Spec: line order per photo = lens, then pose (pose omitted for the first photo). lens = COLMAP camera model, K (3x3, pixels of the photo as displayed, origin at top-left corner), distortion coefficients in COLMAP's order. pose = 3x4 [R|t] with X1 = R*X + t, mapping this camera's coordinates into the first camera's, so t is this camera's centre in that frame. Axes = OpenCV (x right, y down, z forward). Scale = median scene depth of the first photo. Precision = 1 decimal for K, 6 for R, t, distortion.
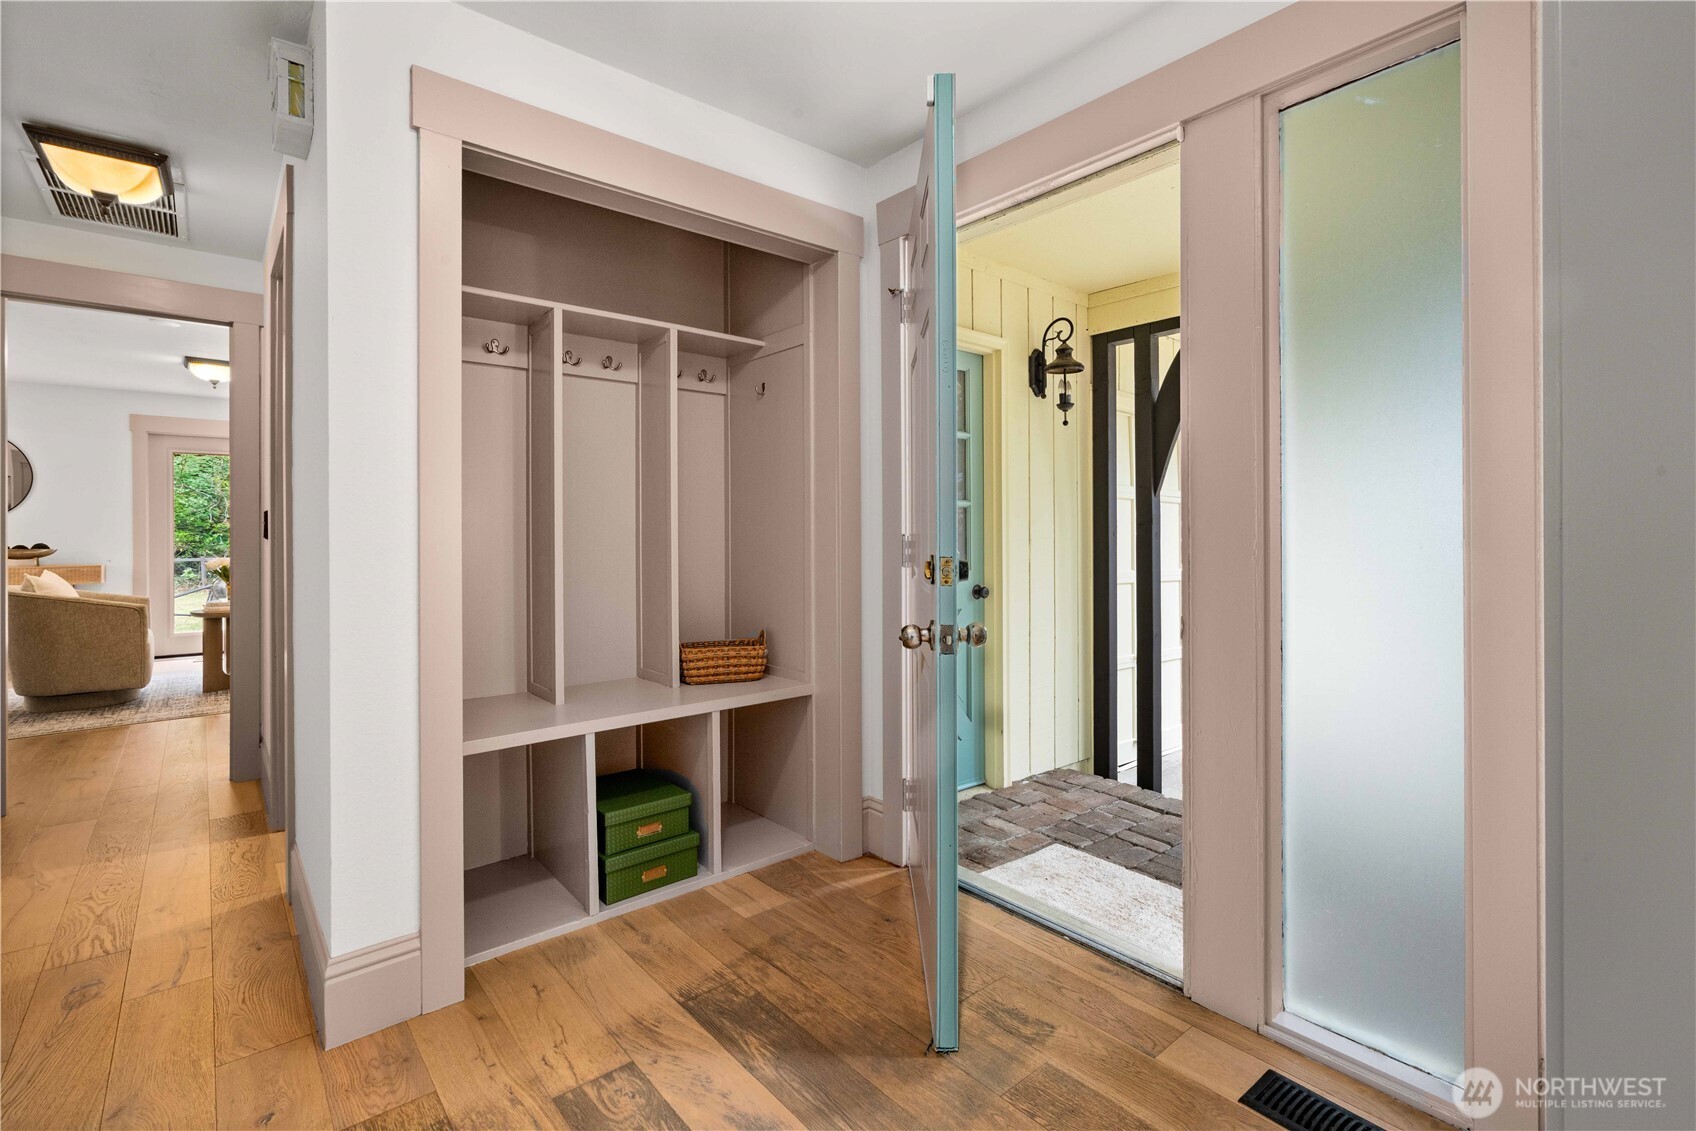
lens RADIAL K [[773.6, 0, 847.5], [0, 773.6, 549.4], [0, 0, 1]] dist [-0.001220, -0.000005]
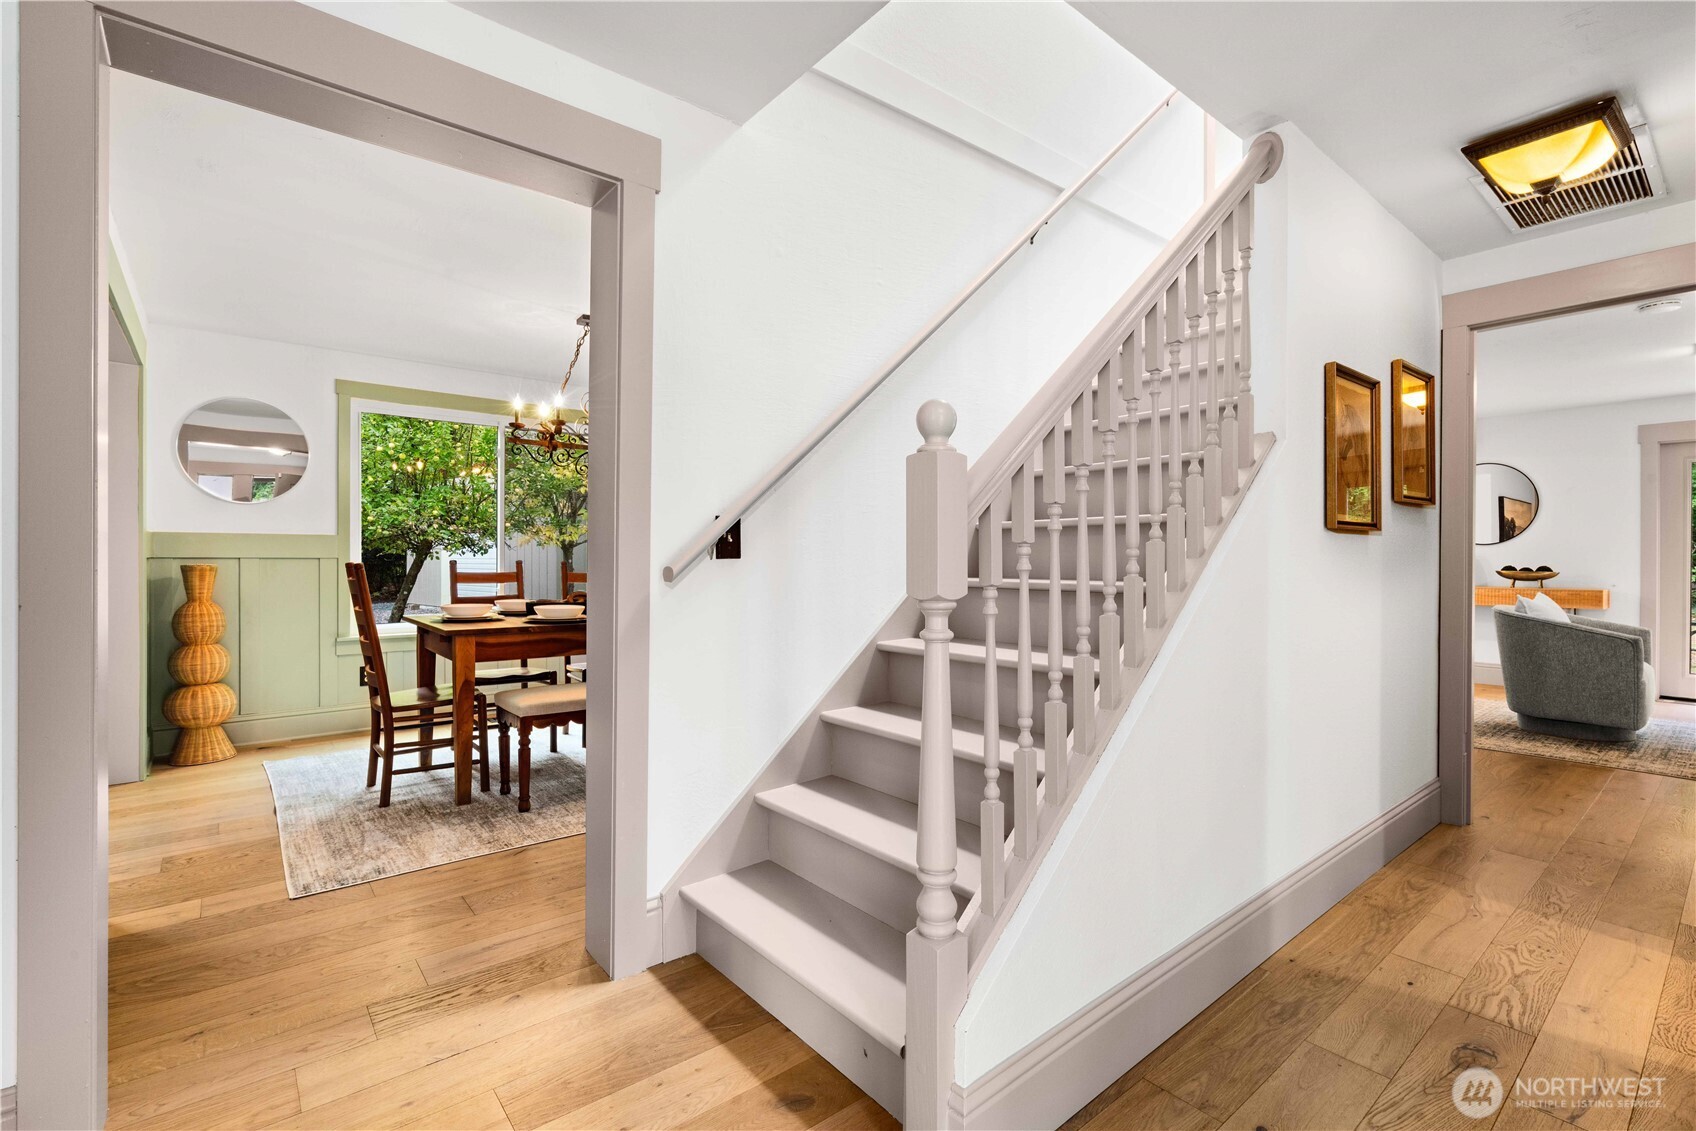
lens RADIAL K [[759.8, 0, 849.6], [0, 759.8, 554.8], [0, 0, 1]] dist [-0.001133, 0.000438]
pose [[-0.008080, -0.000459, -0.999967, -0.040729], [-0.022921, 0.999737, -0.000274, -0.002082], [0.999705, 0.022918, -0.008088, 0.126453]]
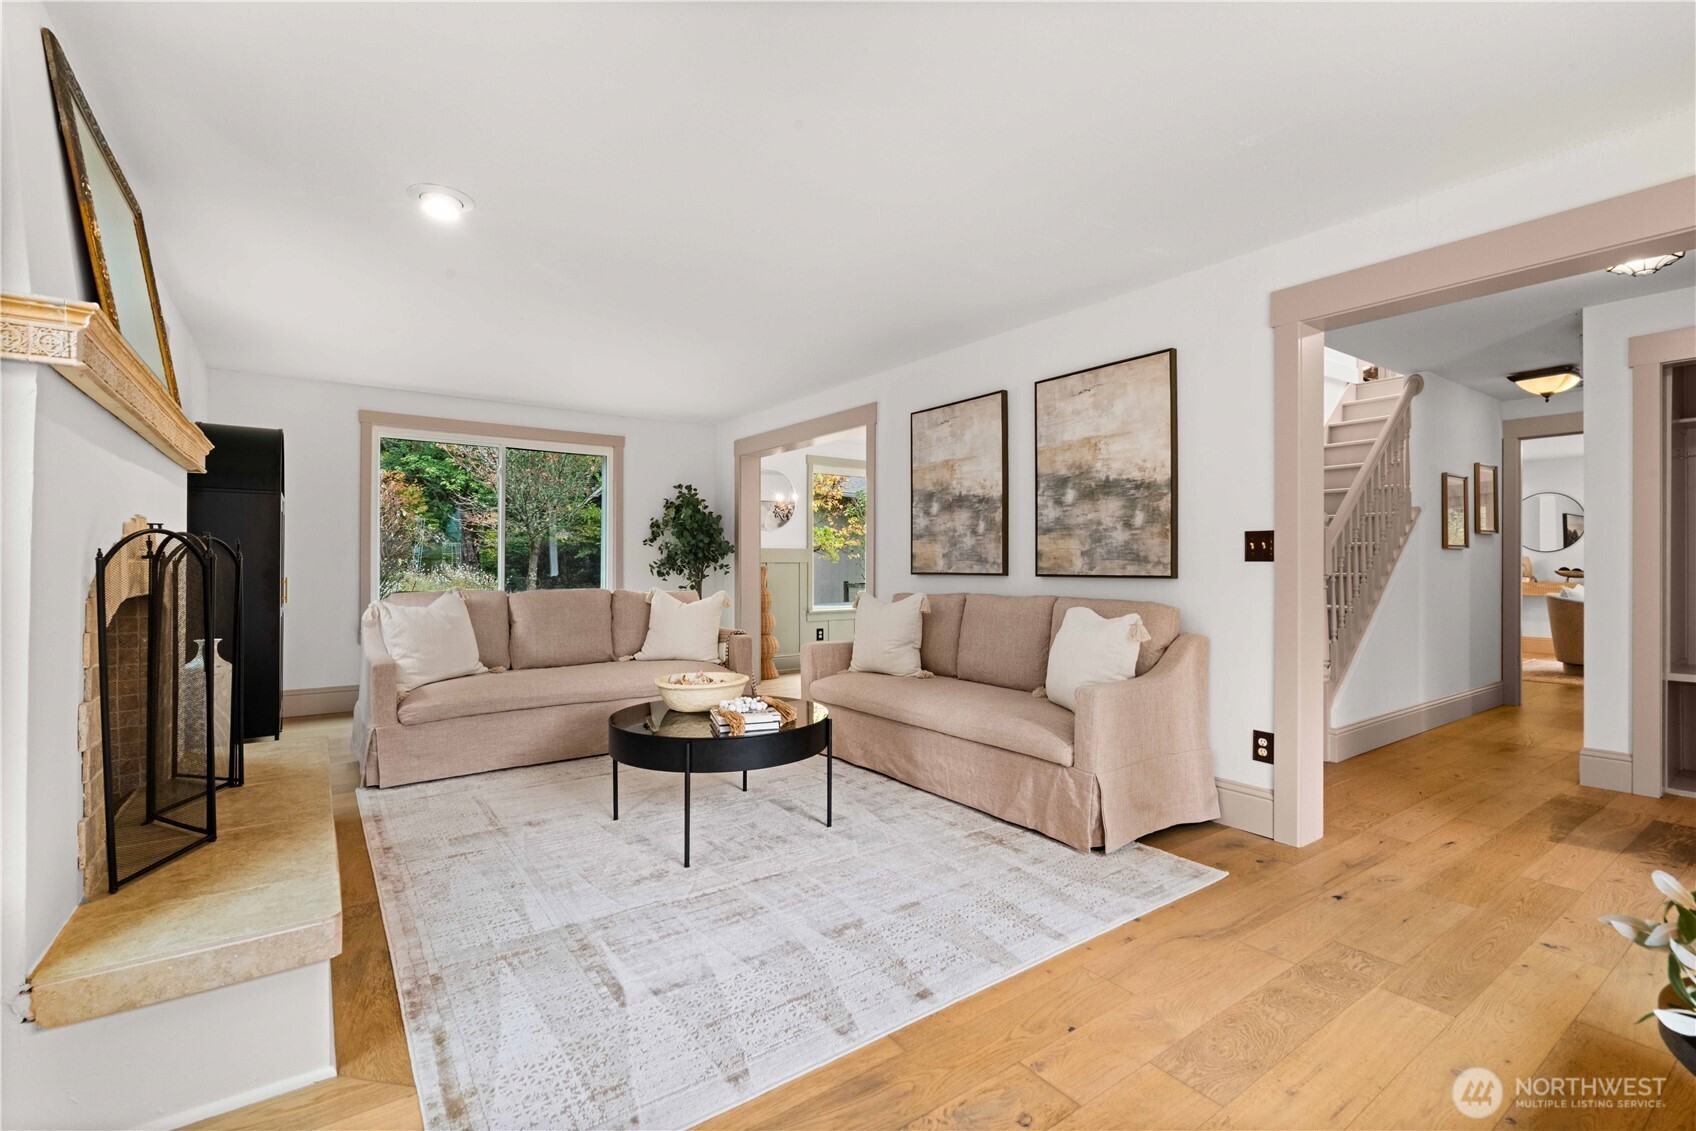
lens RADIAL K [[759.8, 0, 849.6], [0, 759.8, 554.8], [0, 0, 1]] dist [-0.001133, 0.000438]
pose [[-0.077765, -0.005798, -0.996955, 0.713216], [-0.020582, 0.999779, -0.004209, 0.005150], [0.996759, 0.020192, -0.077867, -0.401118]]
